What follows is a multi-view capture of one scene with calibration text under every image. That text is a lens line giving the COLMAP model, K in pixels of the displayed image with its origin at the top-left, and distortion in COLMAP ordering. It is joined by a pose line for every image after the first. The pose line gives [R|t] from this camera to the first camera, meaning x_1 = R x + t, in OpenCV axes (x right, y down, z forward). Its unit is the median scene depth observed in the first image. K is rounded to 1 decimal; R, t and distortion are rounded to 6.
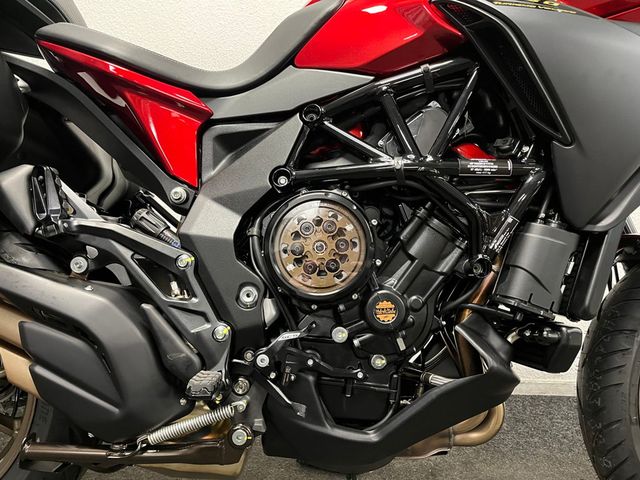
lens RADIAL K [[487.8, 0, 320.0], [0, 487.8, 240.0], [0, 0, 1]] dist [-0.000001, -0.004642]
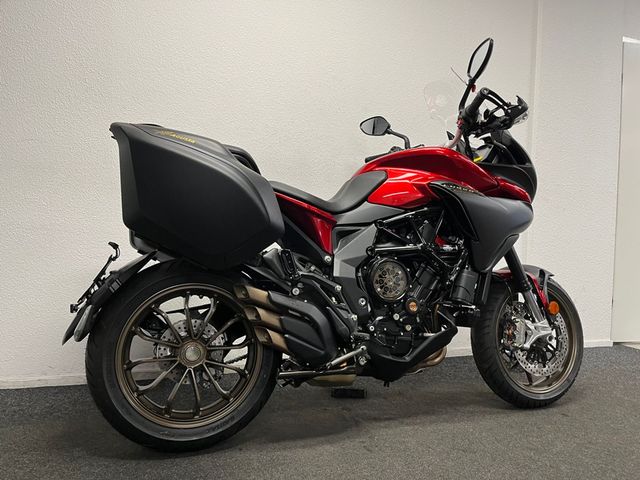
lens RADIAL K [[487.8, 0, 320.0], [0, 487.8, 240.0], [0, 0, 1]] dist [-0.000001, -0.004642]
pose [[0.940205, -0.000414, 0.340608, -1.144260], [0.016137, 0.998930, -0.043330, -0.088460], [-0.340226, 0.046235, 0.939206, -1.167325]]
